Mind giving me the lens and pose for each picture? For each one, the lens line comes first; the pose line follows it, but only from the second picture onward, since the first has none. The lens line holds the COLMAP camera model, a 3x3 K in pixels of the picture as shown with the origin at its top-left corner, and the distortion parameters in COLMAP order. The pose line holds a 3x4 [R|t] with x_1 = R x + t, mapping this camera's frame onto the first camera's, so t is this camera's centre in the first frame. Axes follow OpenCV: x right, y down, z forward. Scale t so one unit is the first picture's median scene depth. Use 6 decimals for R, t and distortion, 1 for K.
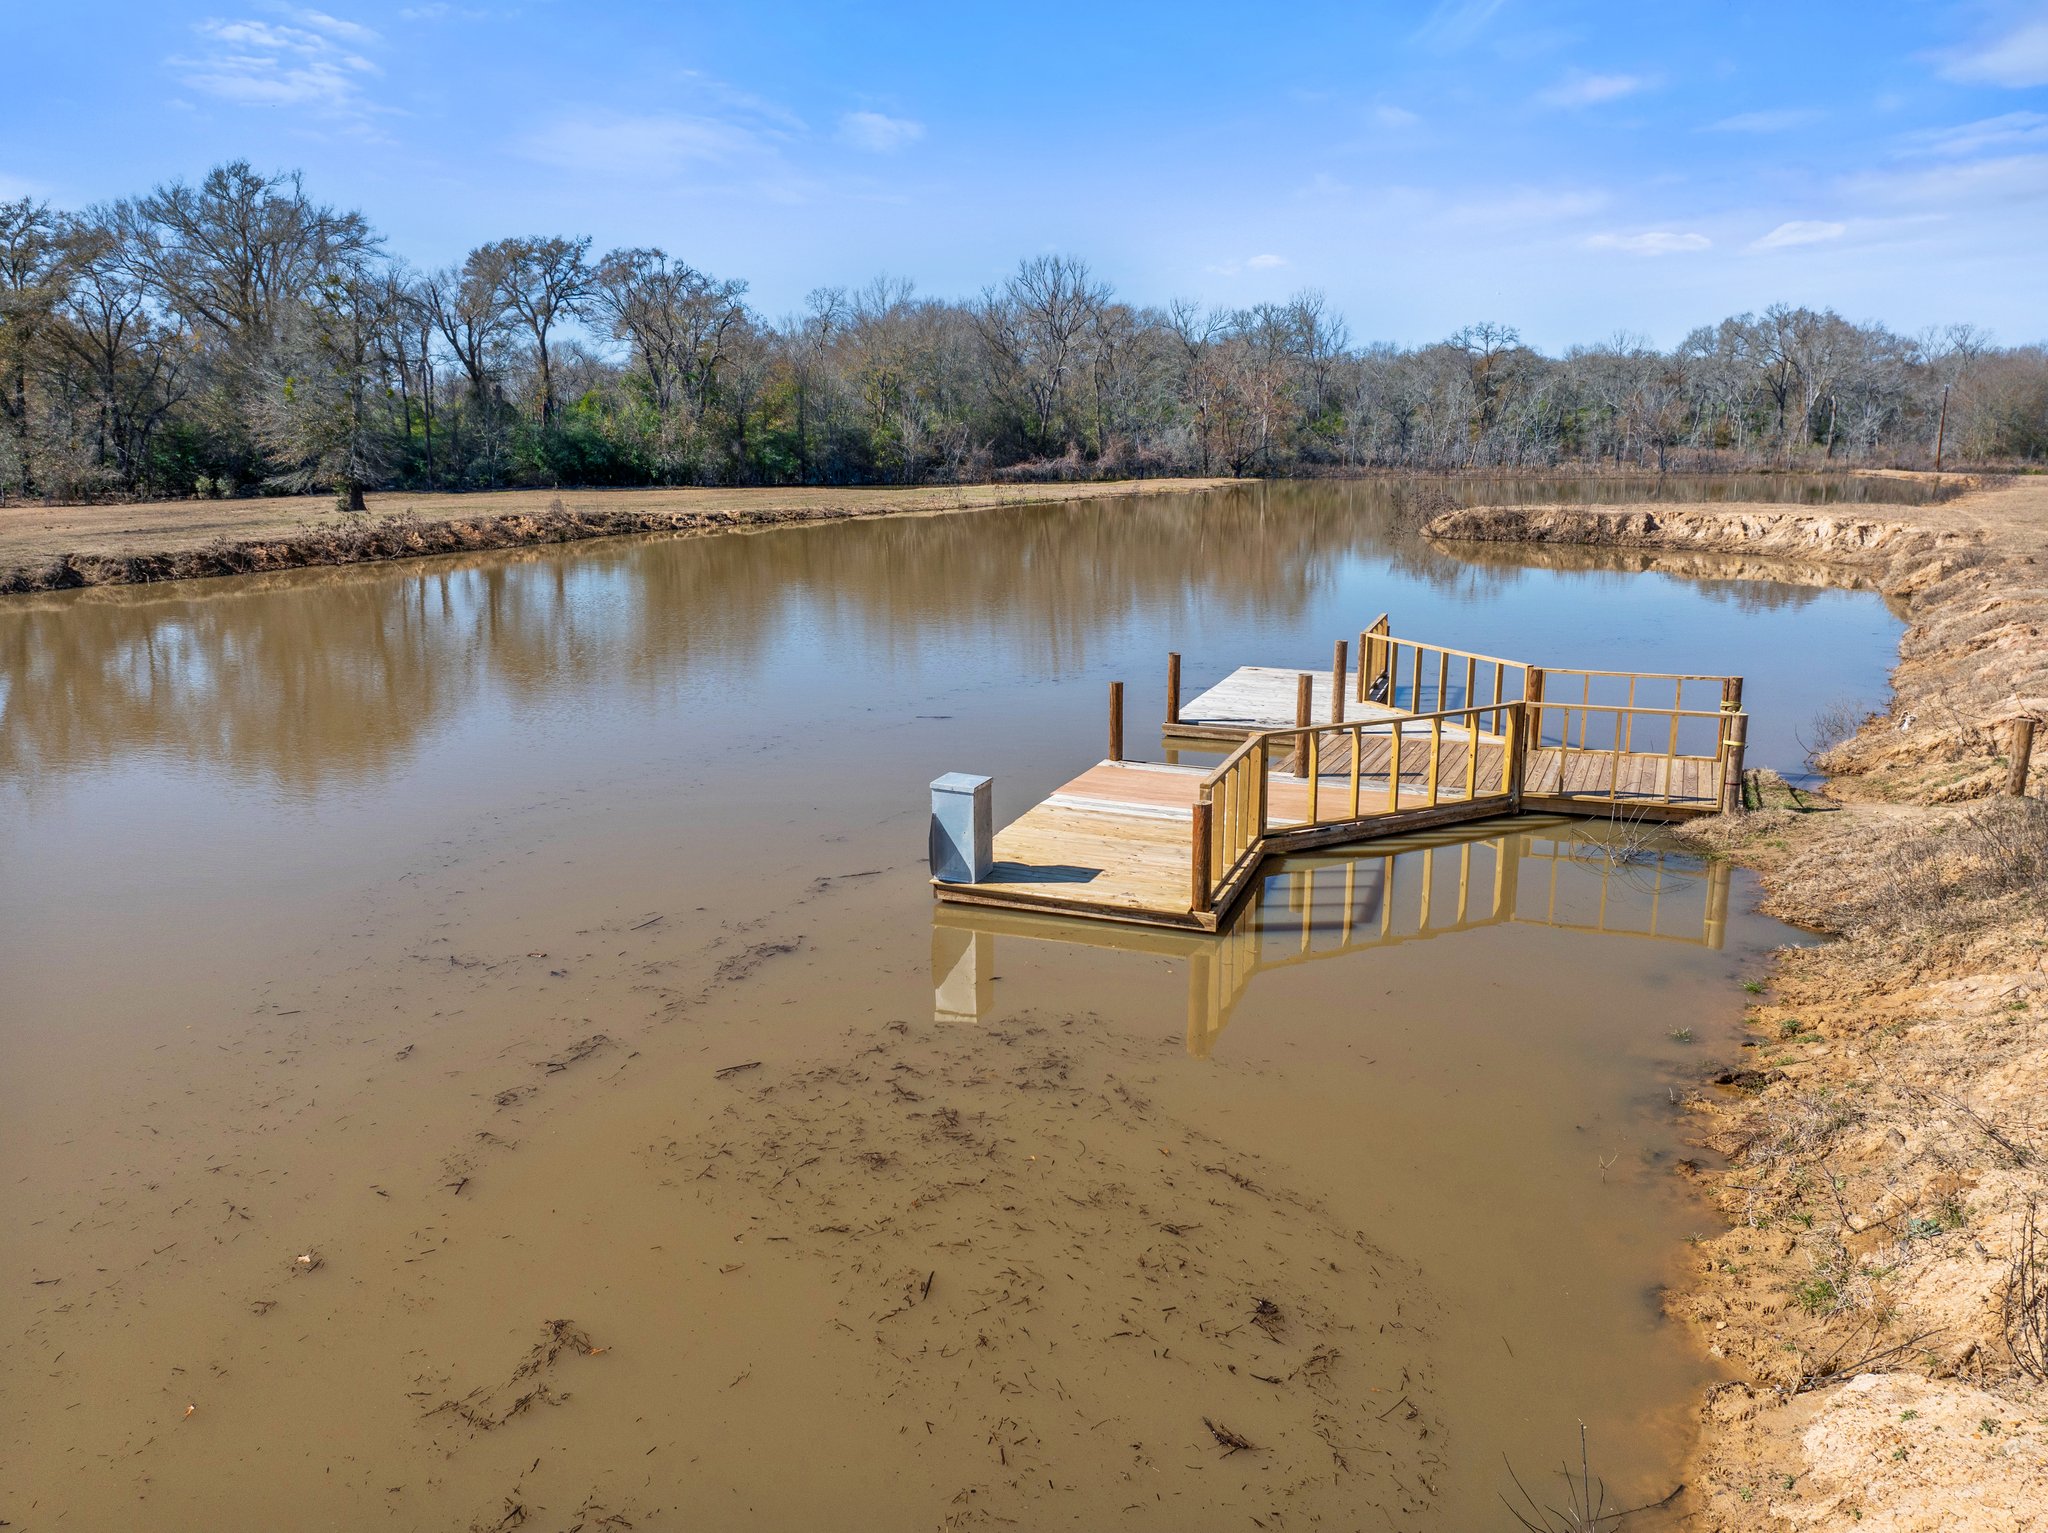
lens RADIAL K [[1435.4, 0, 1022.6], [0, 1435.4, 763.4], [0, 0, 1]] dist [-0.060746, -0.001583]
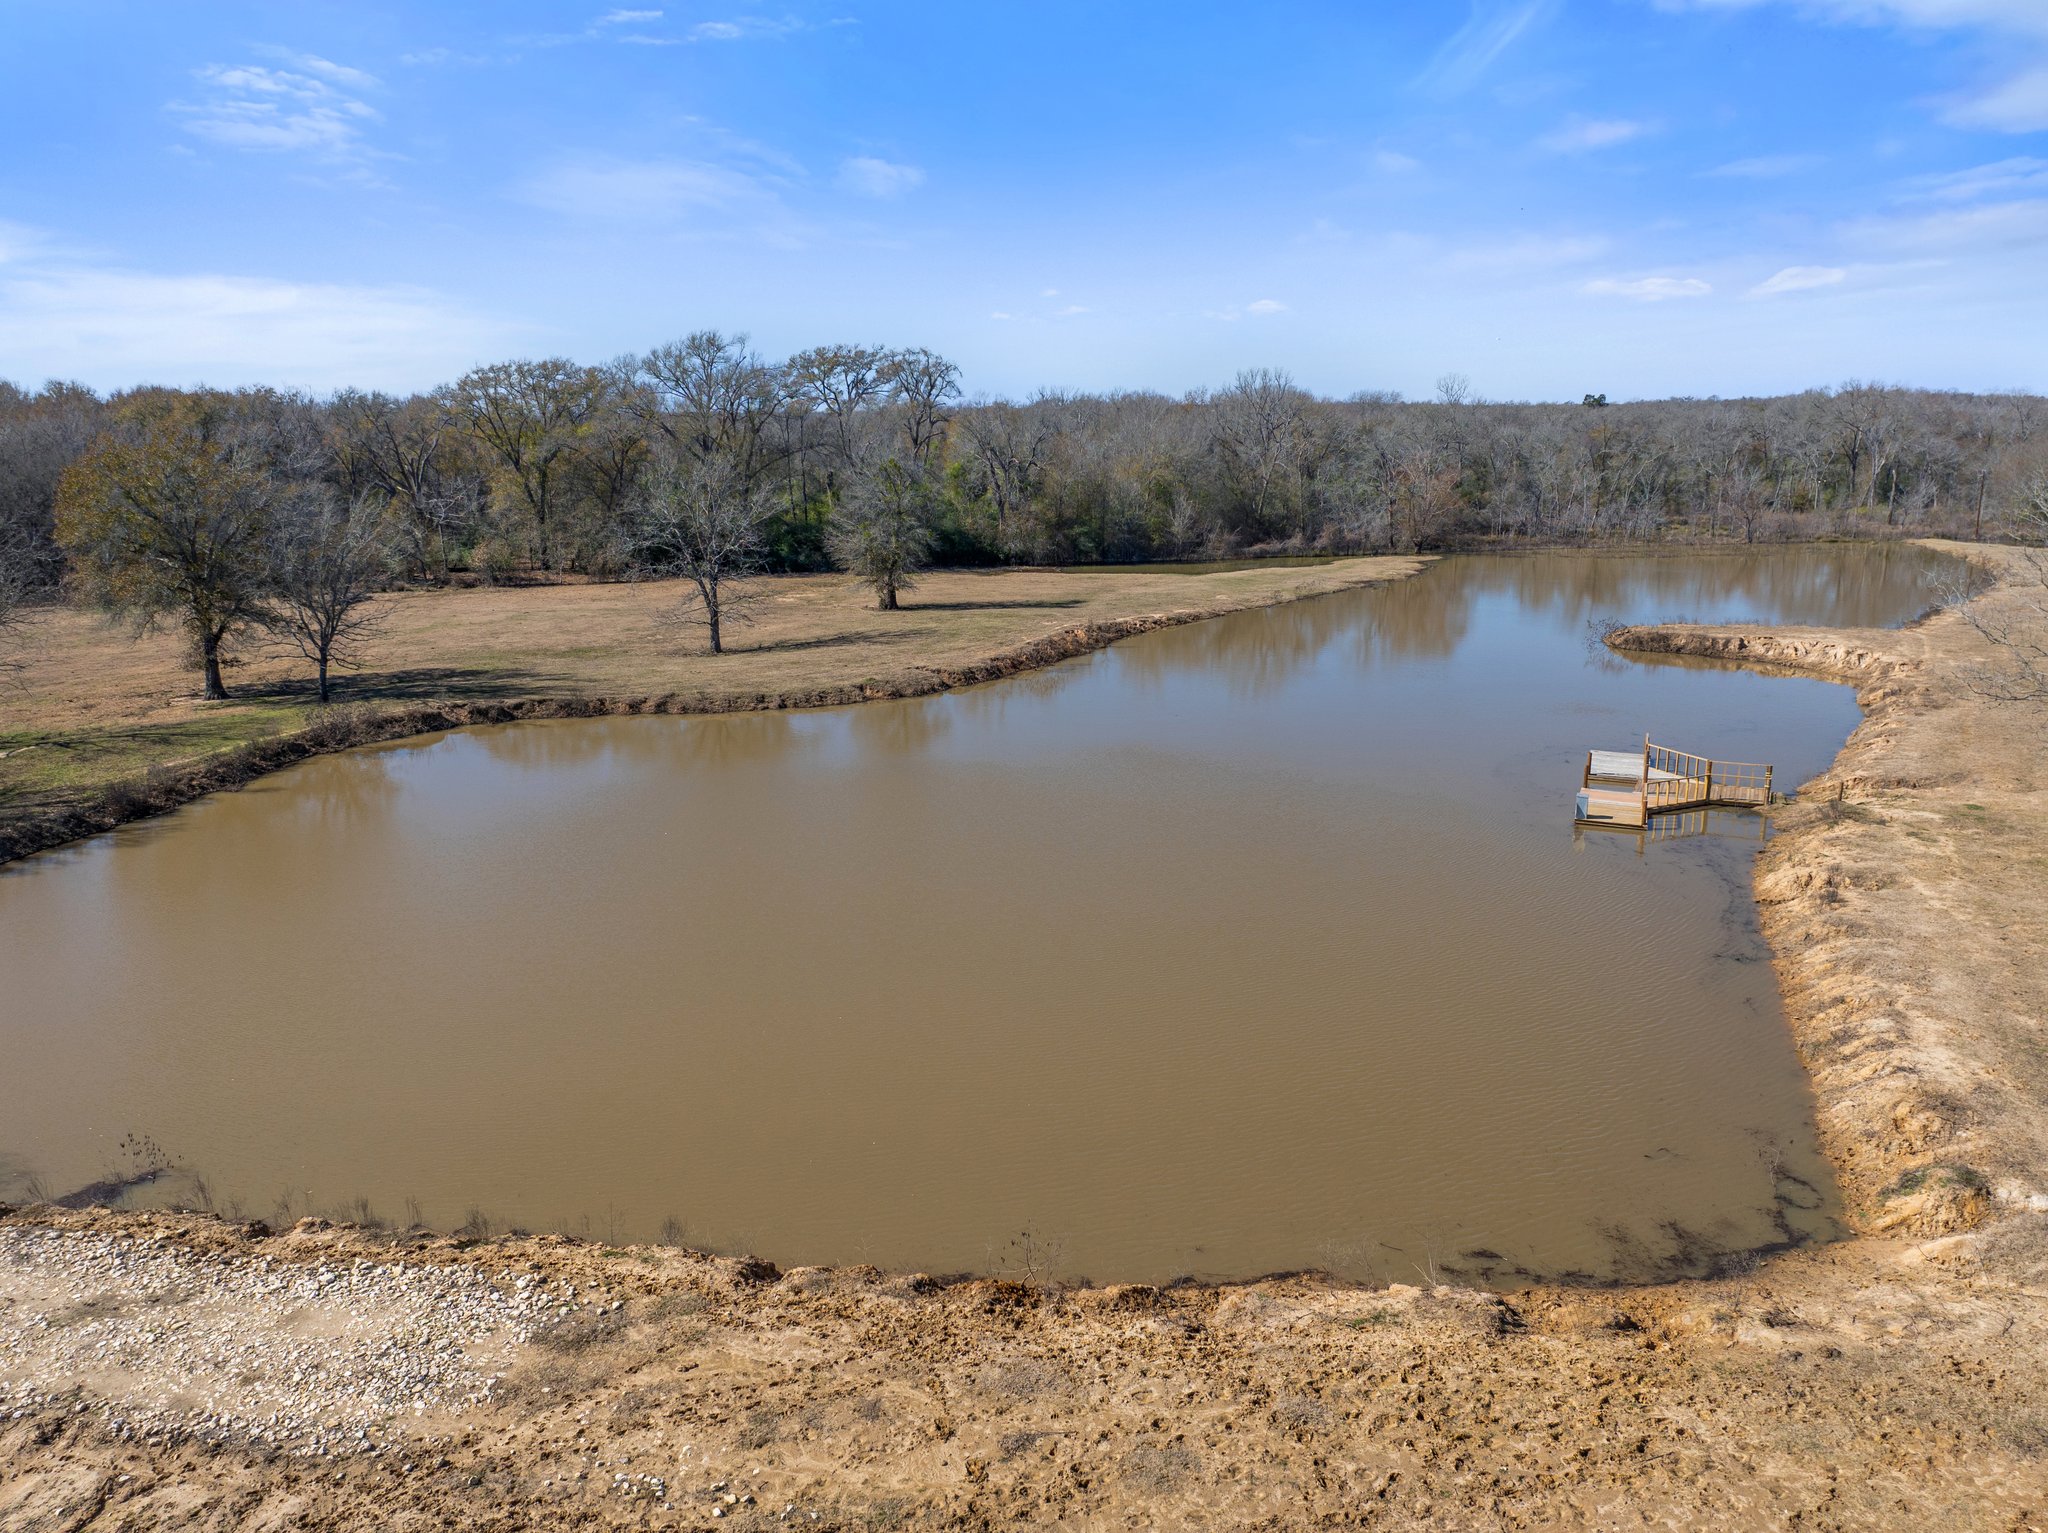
lens RADIAL K [[1435.4, 0, 1025.6], [0, 1435.4, 769.9], [0, 0, 1]] dist [-0.060746, -0.001583]
pose [[0.998846, 0.009019, -0.047166, -0.347598], [-0.008713, 0.999940, 0.006684, -0.017450], [0.047223, -0.006265, 0.998865, -0.764542]]
